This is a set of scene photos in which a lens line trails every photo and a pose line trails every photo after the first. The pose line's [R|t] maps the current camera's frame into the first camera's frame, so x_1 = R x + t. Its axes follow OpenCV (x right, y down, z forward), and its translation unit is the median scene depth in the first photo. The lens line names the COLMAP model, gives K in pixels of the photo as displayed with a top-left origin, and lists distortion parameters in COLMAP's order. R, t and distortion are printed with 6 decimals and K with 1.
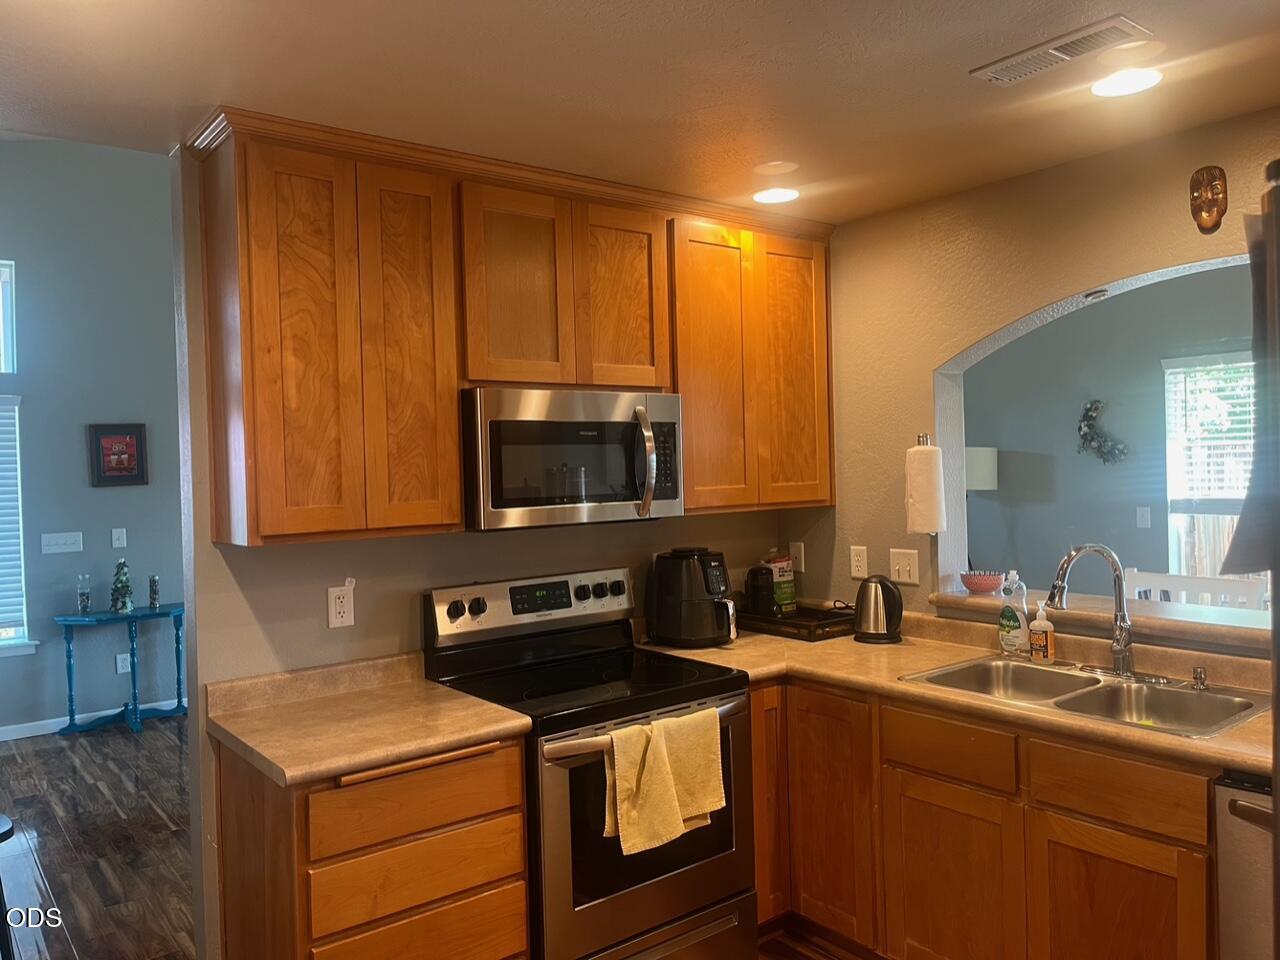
lens RADIAL K [[967.2, 0, 641.3], [0, 967.2, 456.0], [0, 0, 1]] dist [0.059625, -0.076663]
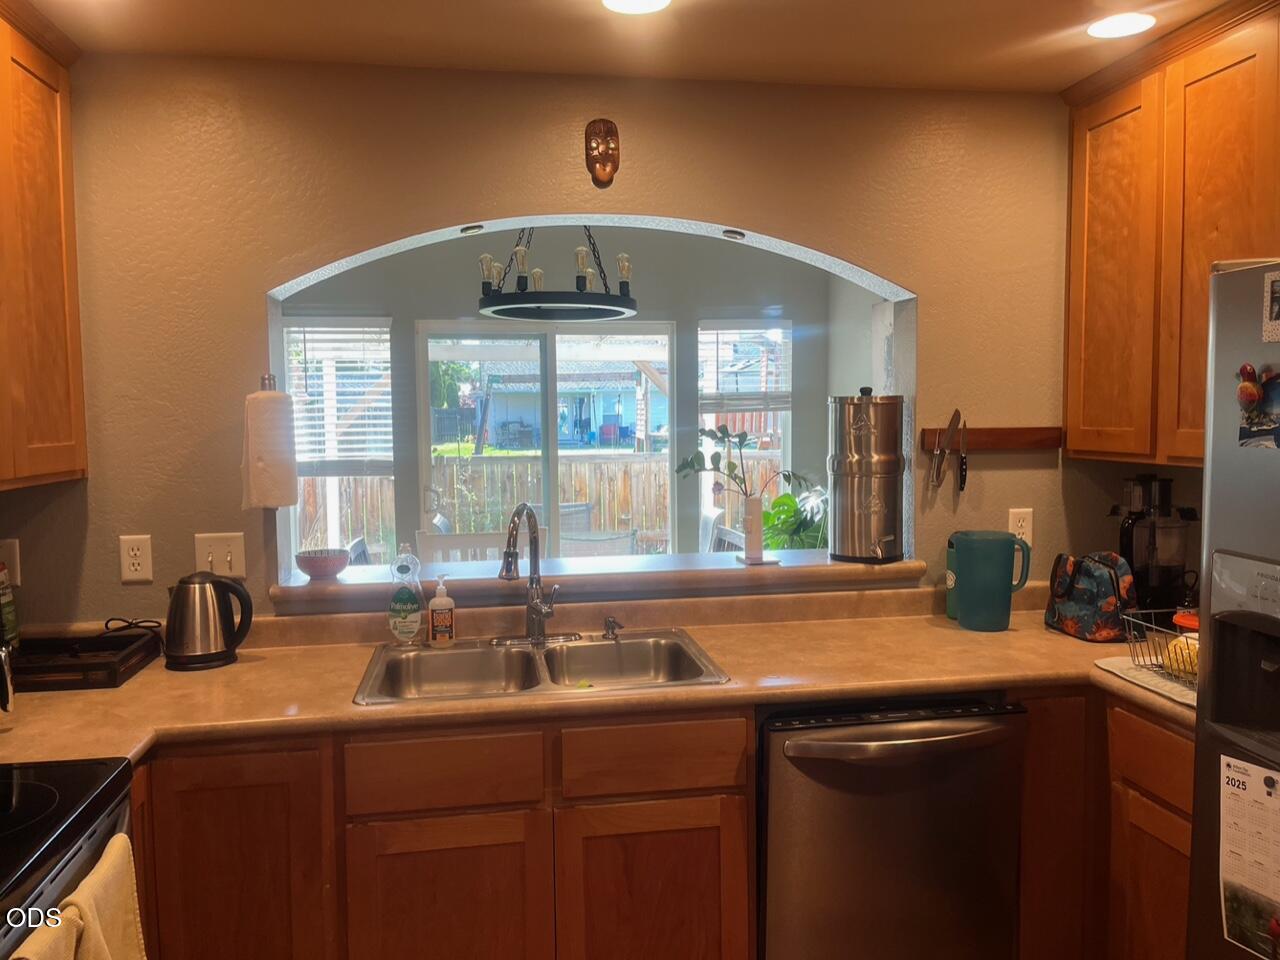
lens RADIAL K [[965.7, 0, 642.9], [0, 965.7, 470.7], [0, 0, 1]] dist [0.056932, -0.081284]
pose [[0.479846, -0.031424, 0.876790, -0.227542], [-0.008079, 0.999158, 0.040231, 0.018130], [-0.877316, -0.026388, 0.479188, 0.387407]]
